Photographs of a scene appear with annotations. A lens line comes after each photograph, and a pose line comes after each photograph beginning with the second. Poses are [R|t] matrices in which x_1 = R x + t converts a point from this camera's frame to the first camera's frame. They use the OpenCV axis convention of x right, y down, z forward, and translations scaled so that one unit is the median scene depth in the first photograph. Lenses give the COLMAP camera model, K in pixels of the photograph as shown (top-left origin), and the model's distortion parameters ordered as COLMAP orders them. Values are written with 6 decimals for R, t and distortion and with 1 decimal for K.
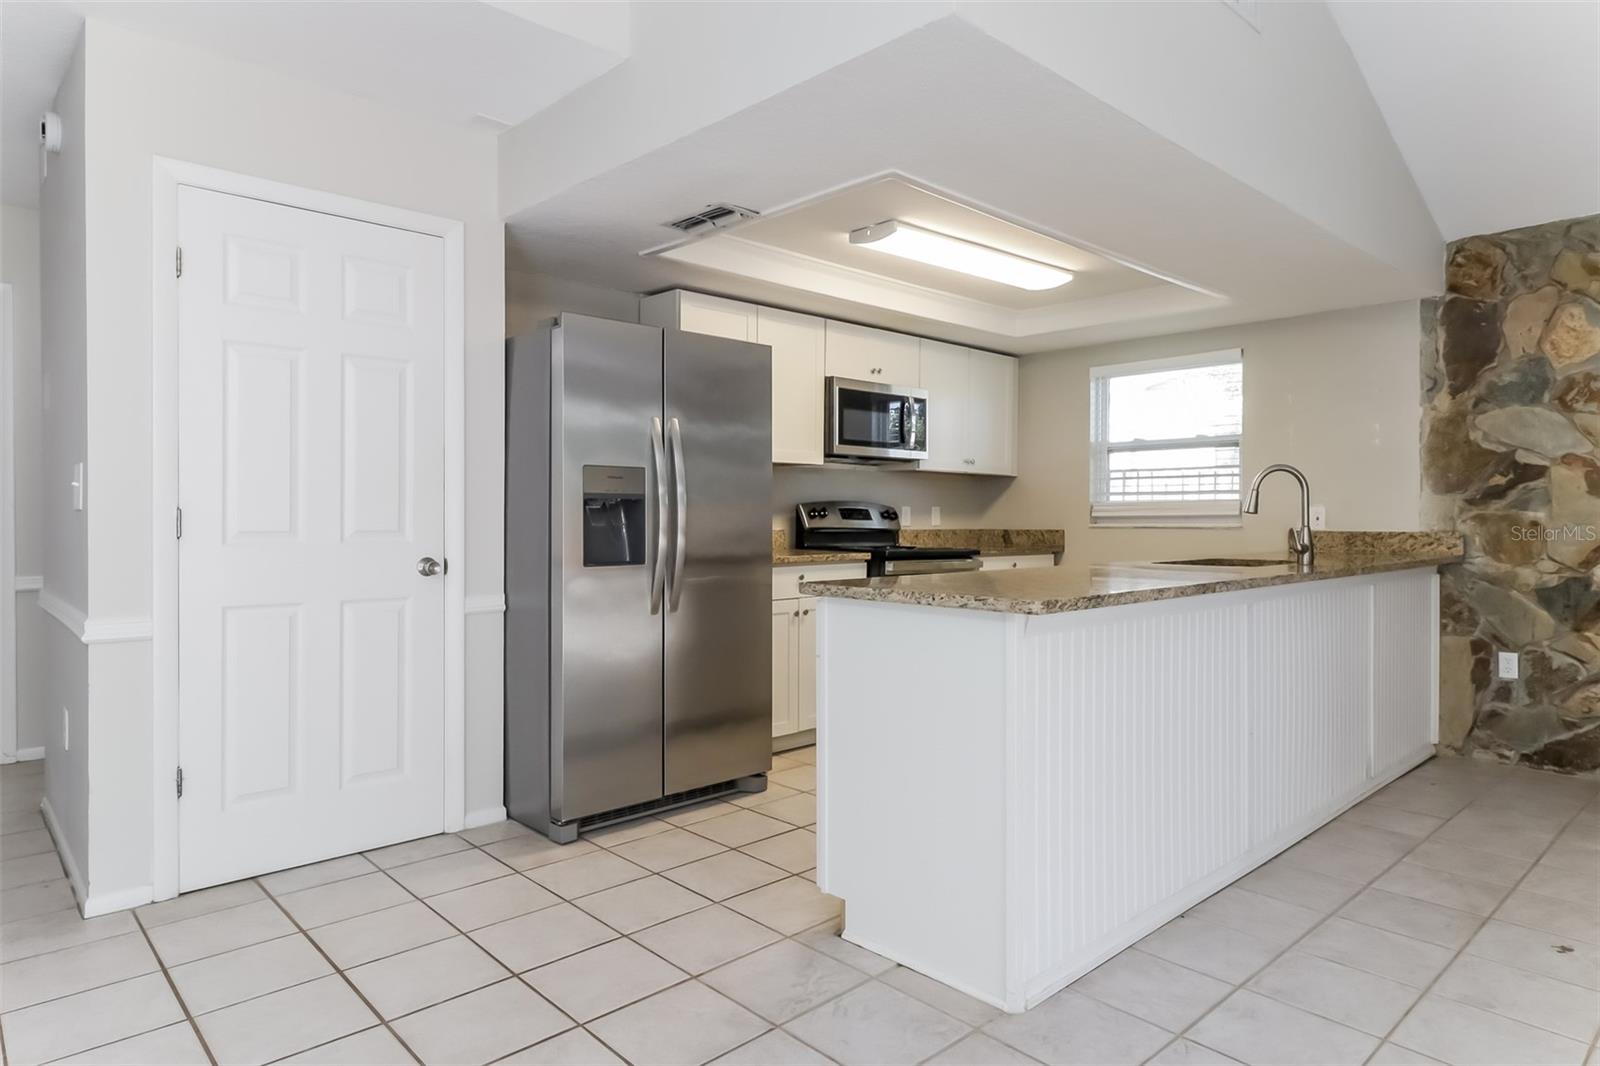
lens RADIAL K [[941.8, 0, 801.8], [0, 941.8, 523.3], [0, 0, 1]] dist [-0.001878, 0.000559]
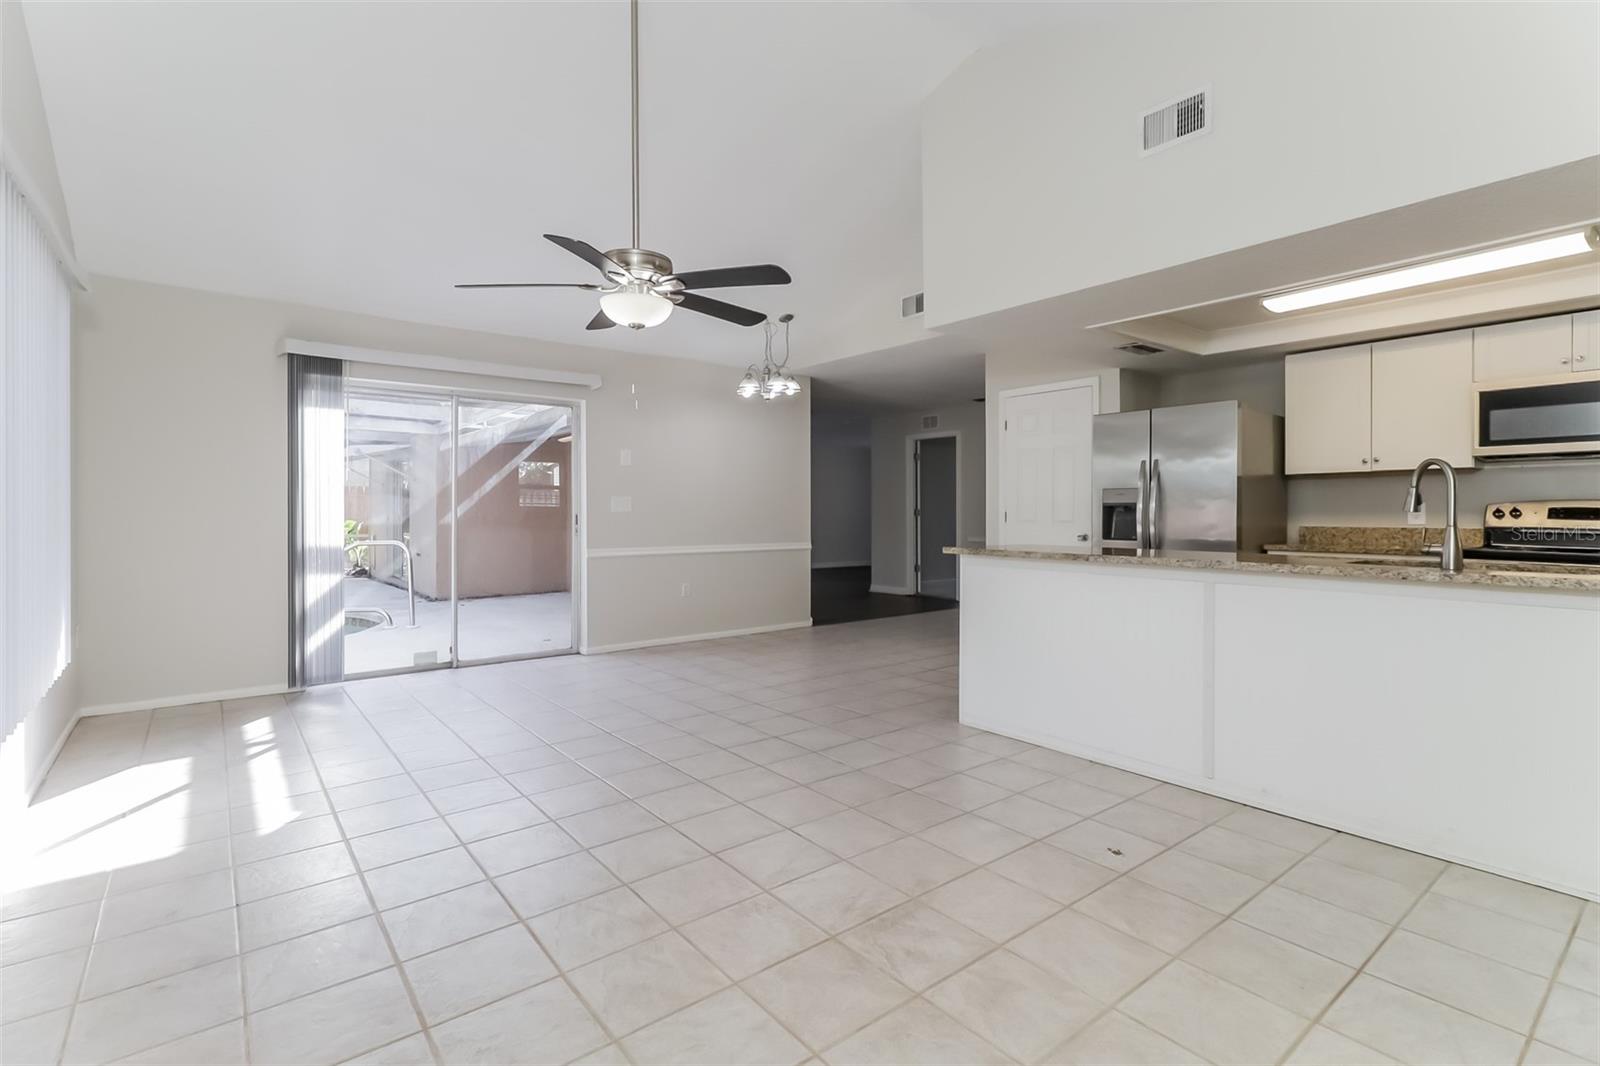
lens RADIAL K [[749.4, 0, 802.6], [0, 749.4, 519.3], [0, 0, 1]] dist [-0.000790, -0.001036]
pose [[-0.079655, 0.002367, -0.996820, 0.882639], [-0.015238, 0.999877, 0.003592, 0.004294], [0.996706, 0.015476, -0.079609, 0.312353]]
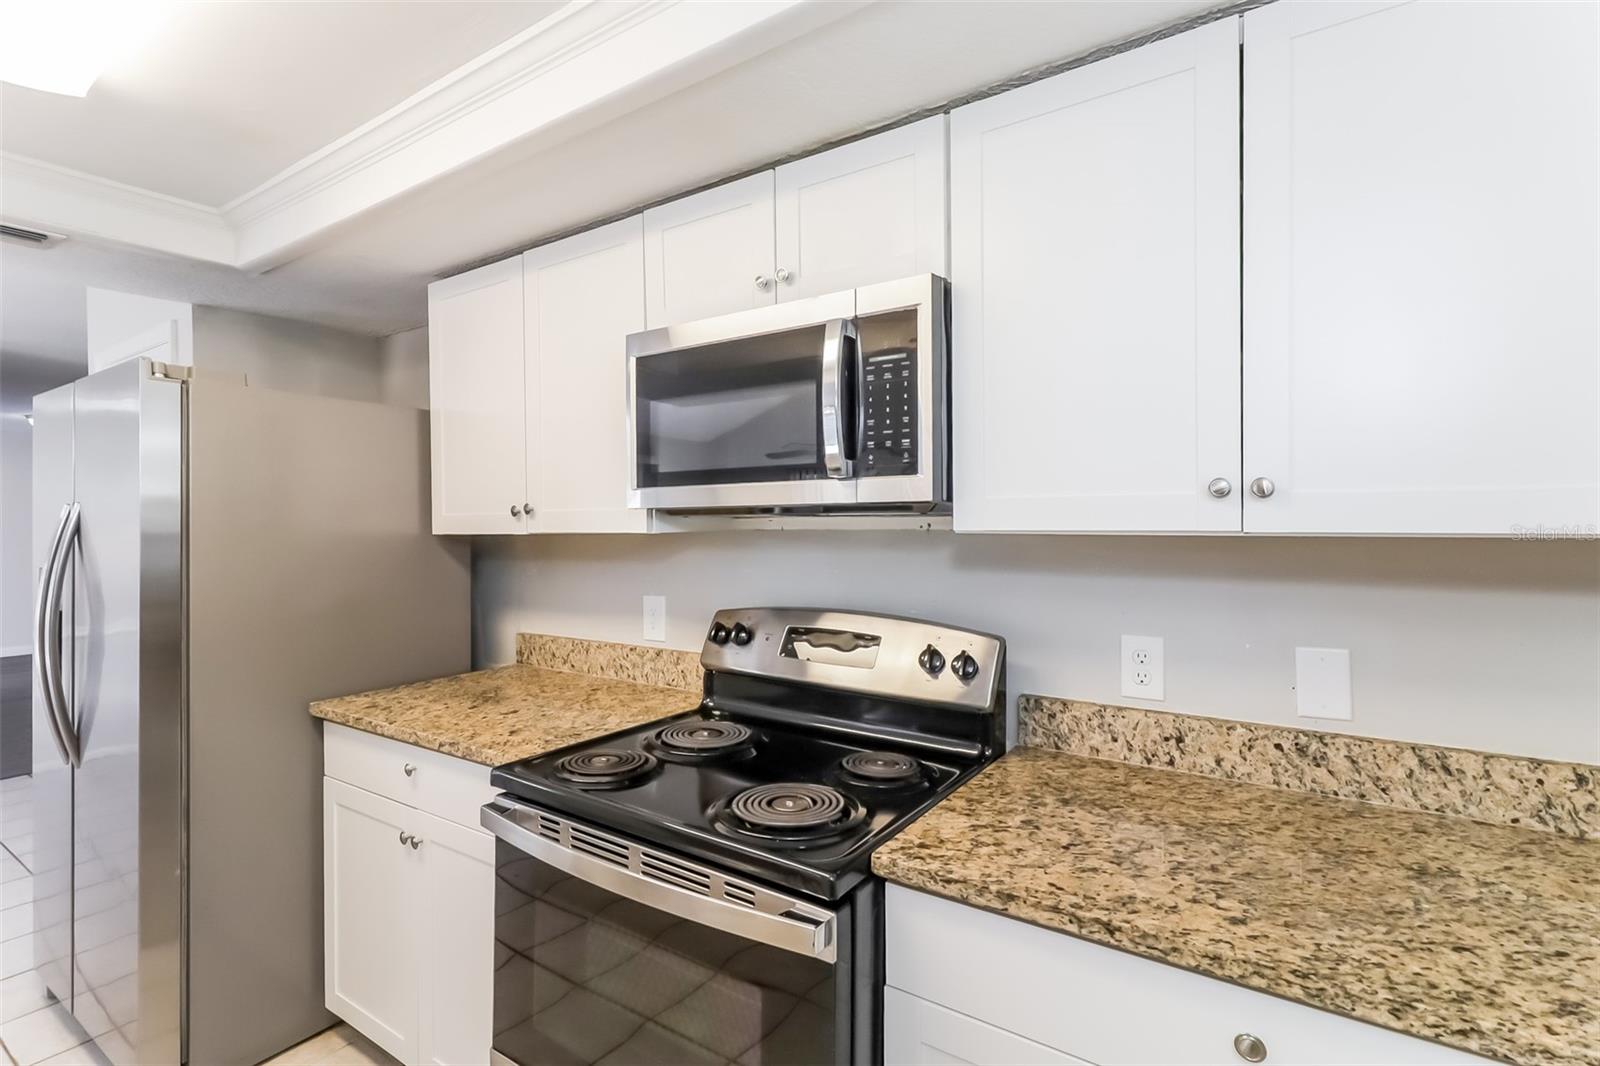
lens RADIAL K [[749.4, 0, 799.3], [0, 749.4, 531.6], [0, 0, 1]] dist [-0.000790, -0.001036]
pose [[0.230252, -0.001405, -0.973130, 0.381698], [-0.009376, 0.999949, -0.003662, -0.058953], [0.973086, 0.009967, 0.230227, 0.945039]]
